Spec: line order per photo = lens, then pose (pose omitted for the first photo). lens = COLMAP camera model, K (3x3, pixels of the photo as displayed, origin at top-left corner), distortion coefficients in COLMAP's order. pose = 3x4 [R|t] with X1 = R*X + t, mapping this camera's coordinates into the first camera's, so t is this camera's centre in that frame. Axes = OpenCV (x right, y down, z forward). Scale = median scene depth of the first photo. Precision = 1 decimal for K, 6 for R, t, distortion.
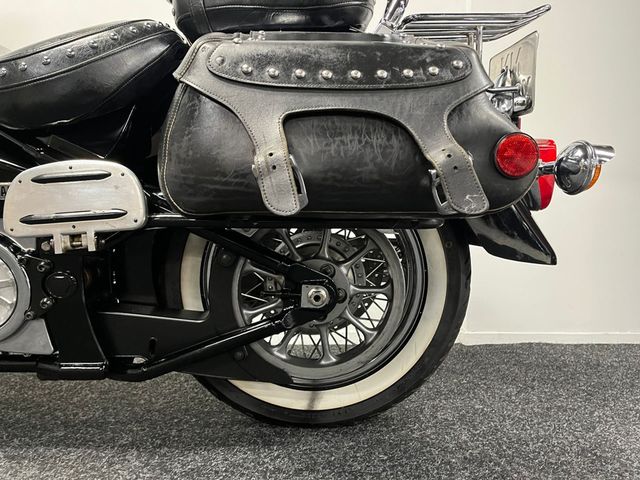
lens RADIAL K [[478.7, 0, 327.3], [0, 478.7, 227.8], [0, 0, 1]] dist [0.061042, -0.078331]
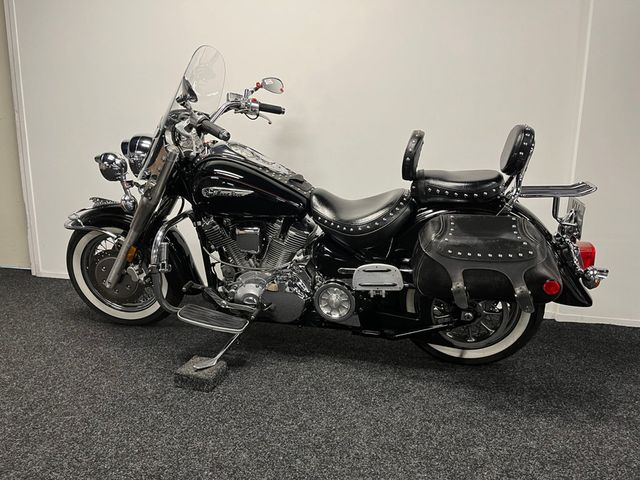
lens RADIAL K [[478.7, 0, 320.9], [0, 478.7, 236.6], [0, 0, 1]] dist [0.061042, -0.078331]
pose [[0.961504, 0.054113, -0.269412, -0.100835], [-0.000876, 0.981018, 0.193916, -0.703457], [0.274791, -0.186215, 0.943299, -1.375653]]
